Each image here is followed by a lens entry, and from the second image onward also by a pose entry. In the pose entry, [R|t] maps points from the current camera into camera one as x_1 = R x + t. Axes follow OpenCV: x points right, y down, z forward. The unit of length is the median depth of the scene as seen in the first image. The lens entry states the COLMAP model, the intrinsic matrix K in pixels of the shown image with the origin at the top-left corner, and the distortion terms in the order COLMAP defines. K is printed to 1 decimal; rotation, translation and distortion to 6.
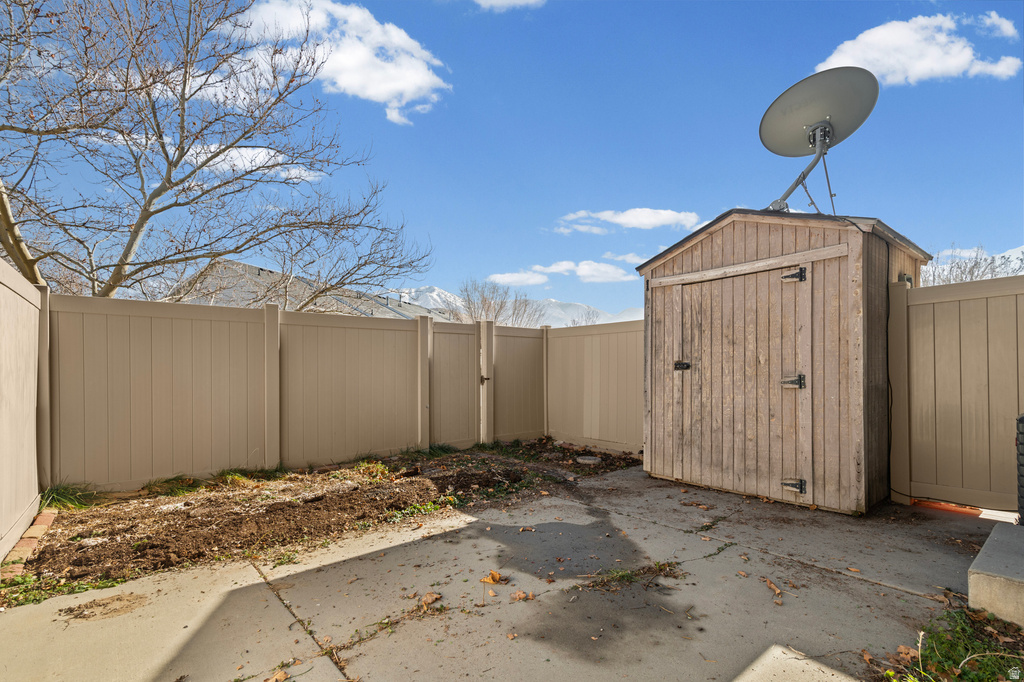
lens RADIAL K [[469.8, 0, 522.8], [0, 469.8, 369.1], [0, 0, 1]] dist [0.034905, 0.000014]
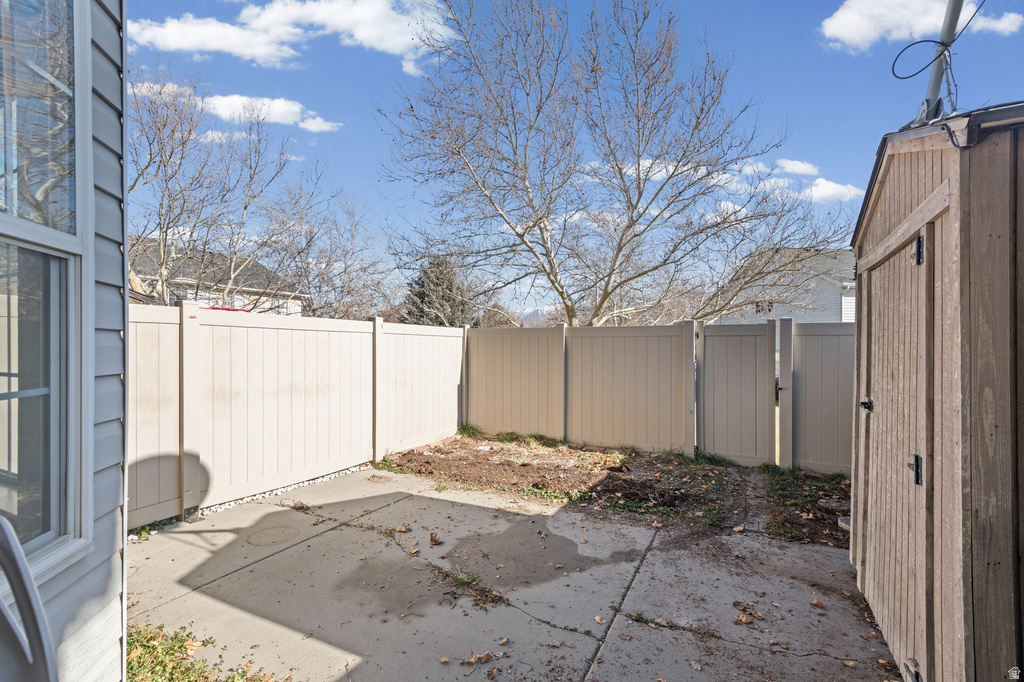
lens RADIAL K [[460.0, 0, 512.0], [0, 460.0, 341.0], [0, 0, 1]] dist [0.018741, -0.000658]
pose [[0.396270, -0.000084, -0.918134, 0.789820], [-0.008736, 0.999954, -0.003862, -0.091236], [0.918093, 0.009551, 0.396251, 0.396146]]
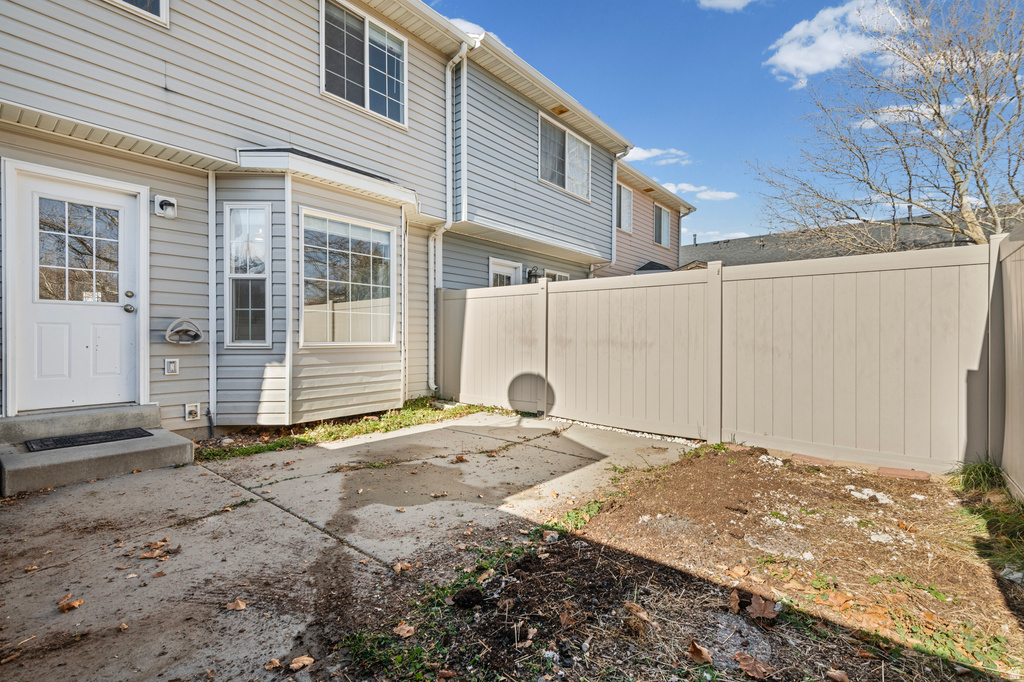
lens RADIAL K [[472.6, 0, 537.8], [0, 472.6, 339.8], [0, 0, 1]] dist [0.008456, 0.000085]
pose [[-0.977698, 0.005047, -0.209956, 0.010888], [0.003112, 0.999950, 0.009544, 0.007115], [0.209994, 0.008678, -0.977664, 1.599921]]
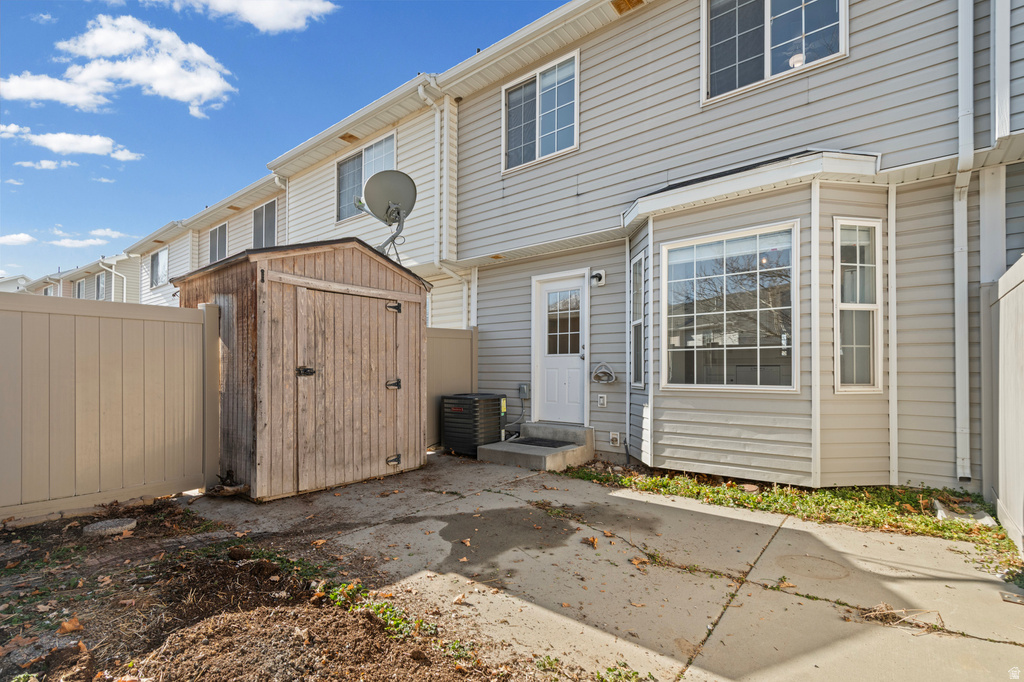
lens RADIAL K [[478.0, 0, 478.2], [0, 478.0, 357.9], [0, 0, 1]] dist [0.017879, -0.000291]
pose [[-0.143246, 0.036939, 0.988998, -0.773151], [0.001656, 0.999311, -0.037084, 0.002247], [-0.989686, -0.003675, -0.143208, 0.891606]]
